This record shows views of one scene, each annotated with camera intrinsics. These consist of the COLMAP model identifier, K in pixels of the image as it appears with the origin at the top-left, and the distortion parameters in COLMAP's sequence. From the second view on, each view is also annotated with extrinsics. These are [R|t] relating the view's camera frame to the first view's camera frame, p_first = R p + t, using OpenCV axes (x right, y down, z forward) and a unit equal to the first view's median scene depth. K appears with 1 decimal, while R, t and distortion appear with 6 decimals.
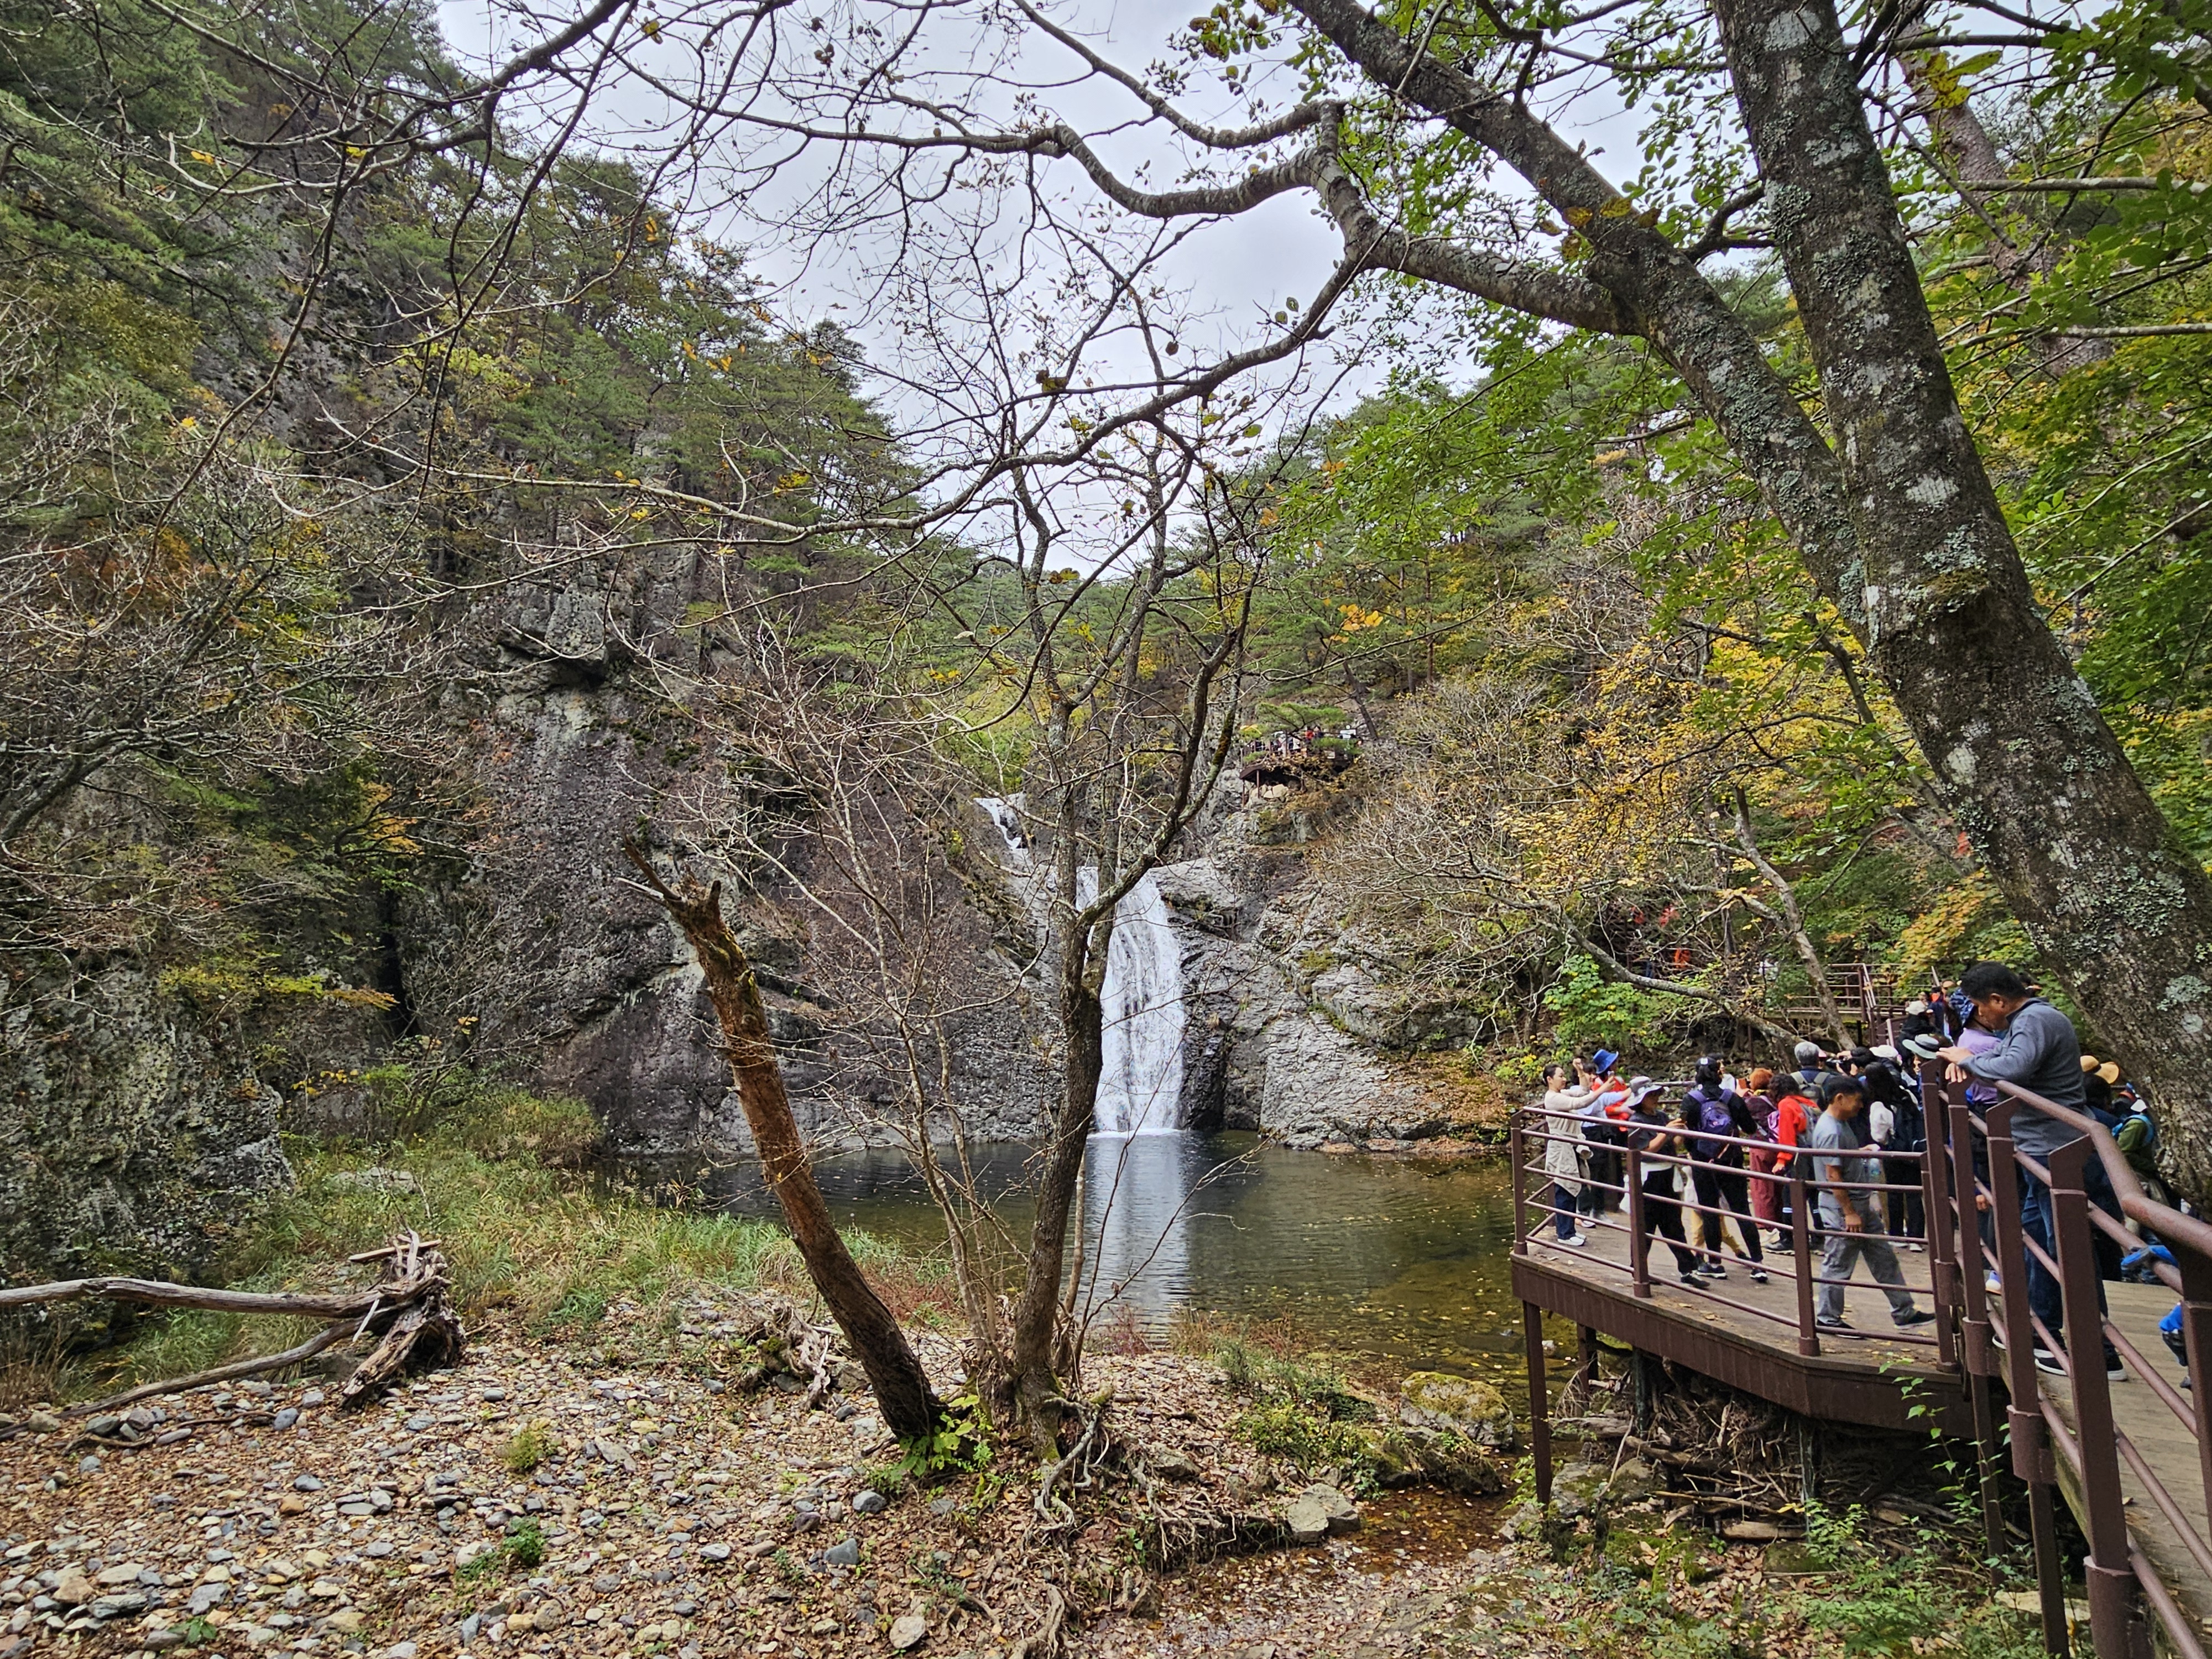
lens RADIAL K [[1245.2, 0, 1114.6], [0, 1245.2, 826.2], [0, 0, 1]] dist [-0.001688, 0.005925]
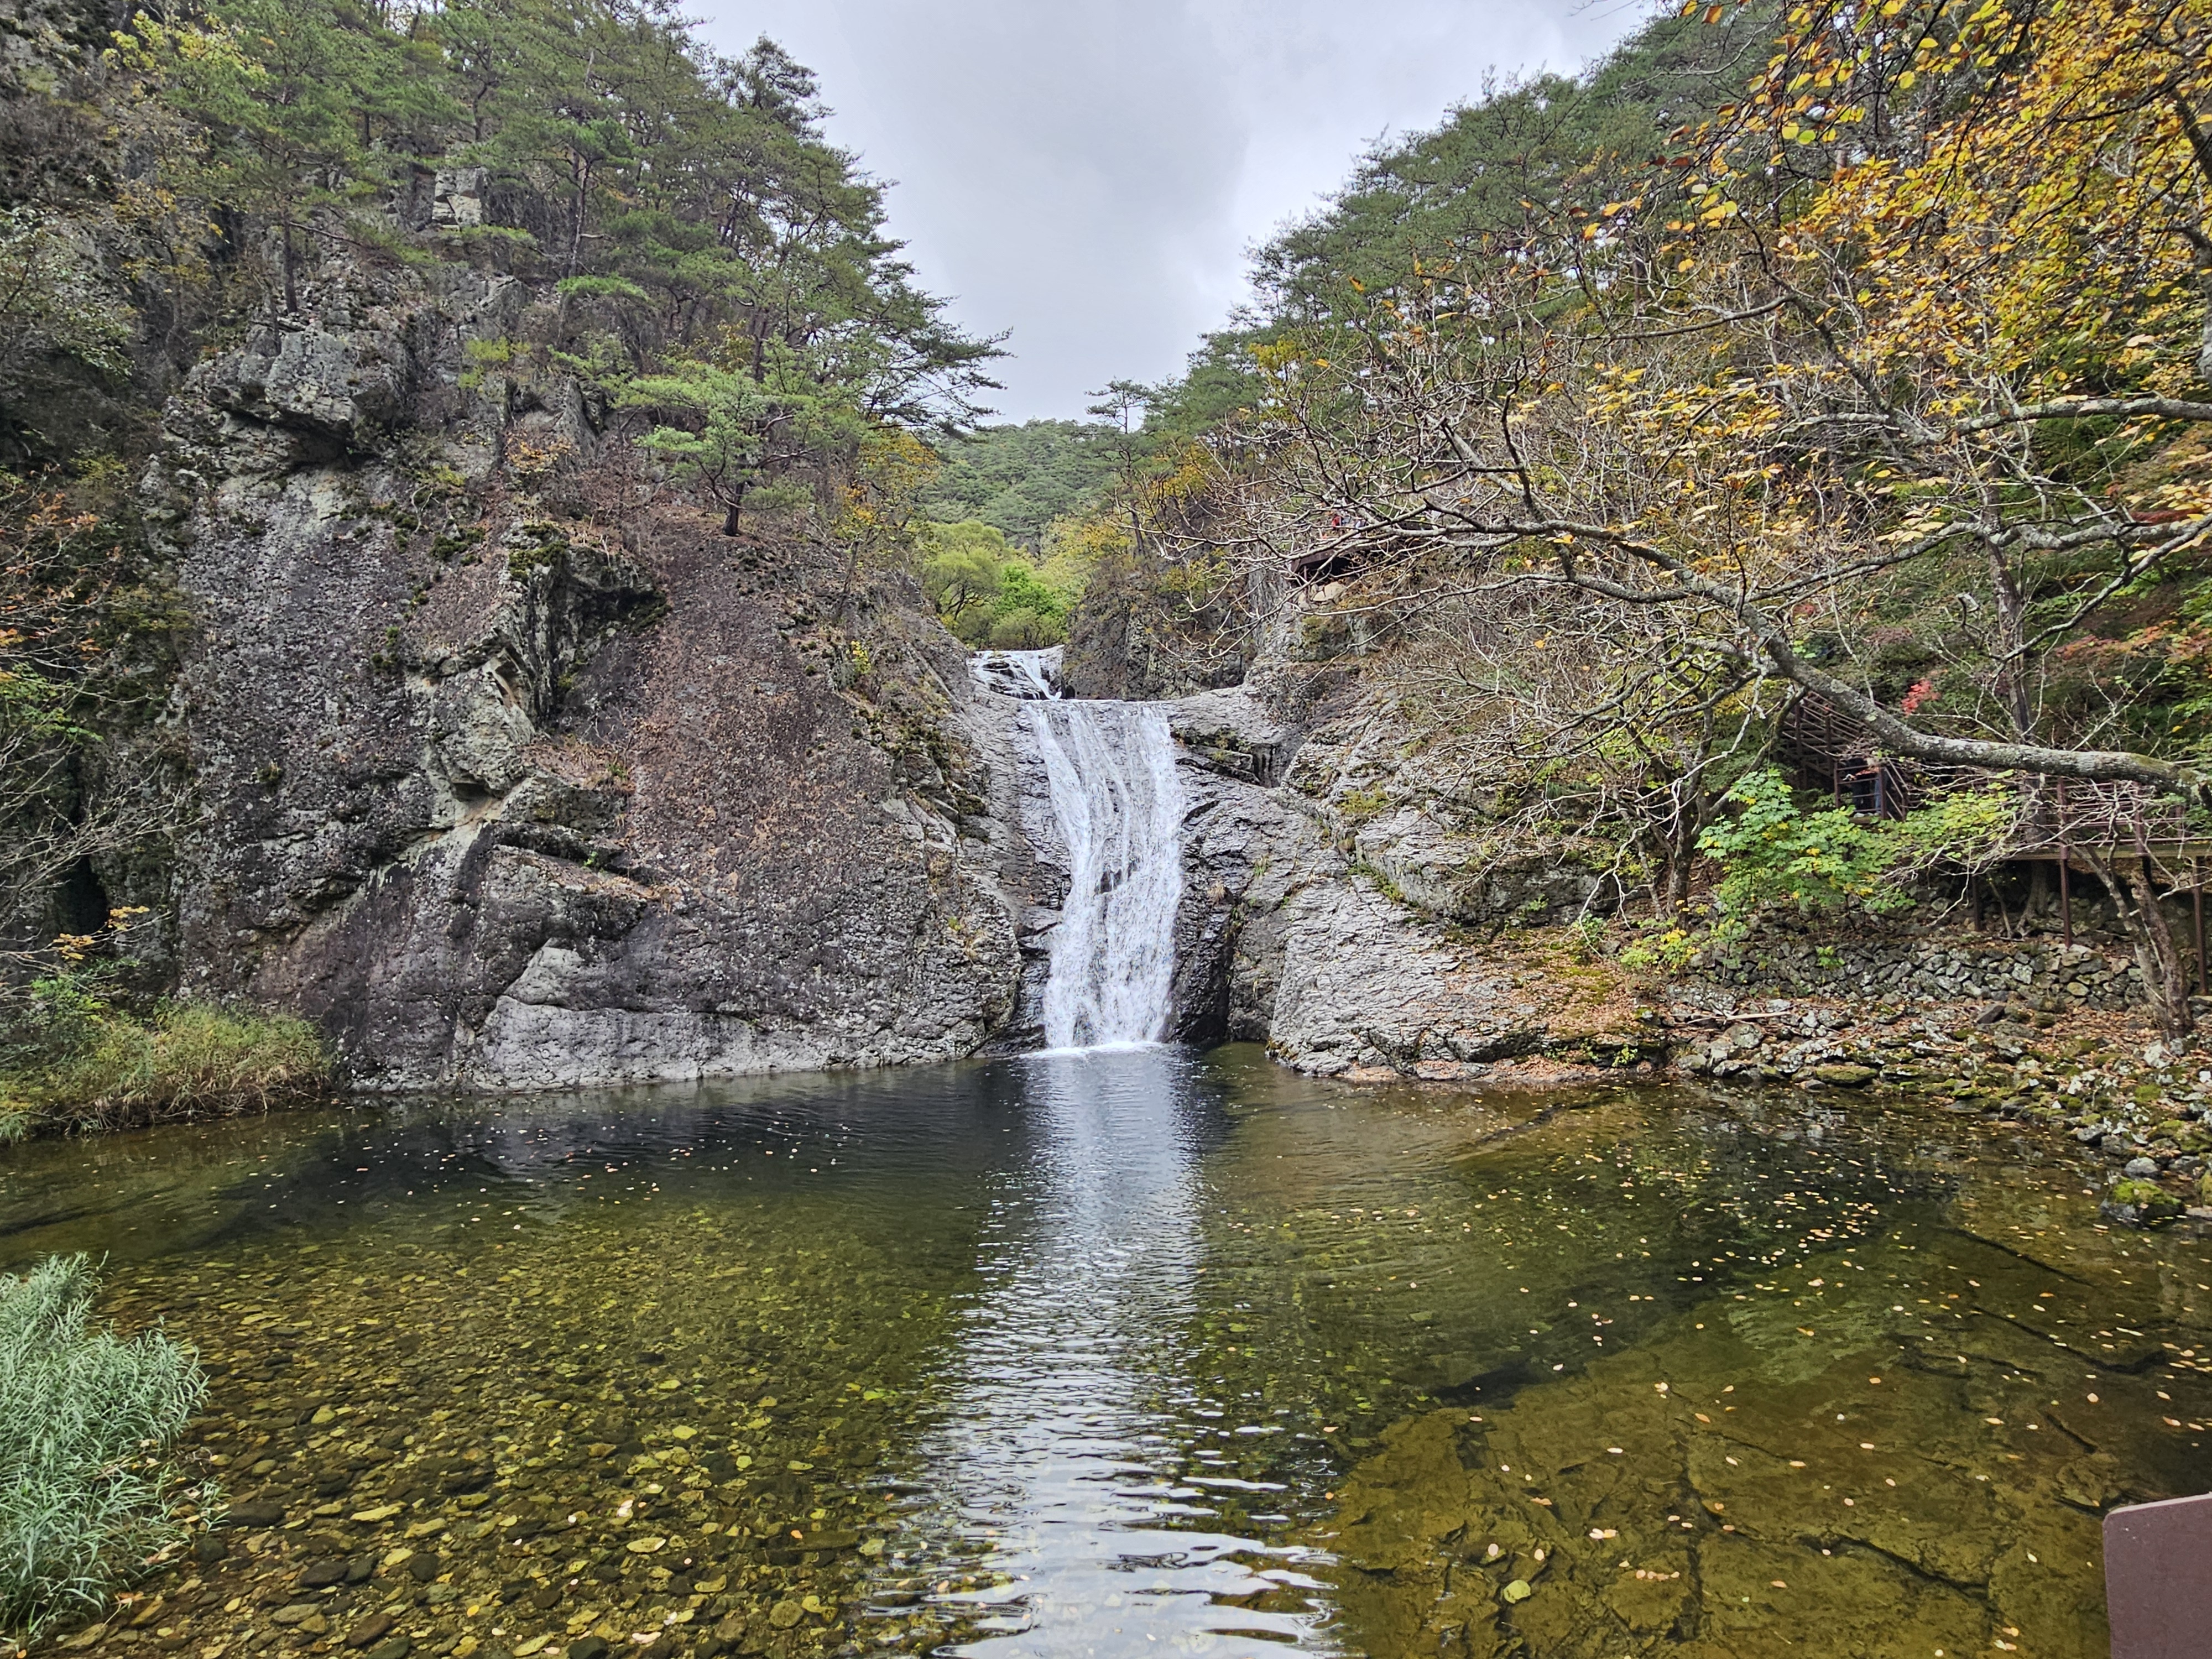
lens RADIAL K [[1245.2, 0, 1104.5], [0, 1245.2, 822.9], [0, 0, 1]] dist [-0.001688, 0.005925]
pose [[0.992556, -0.029749, -0.118098, 0.108465], [0.040061, 0.995496, 0.085927, 0.056430], [0.115010, -0.090018, 0.989277, 0.306431]]
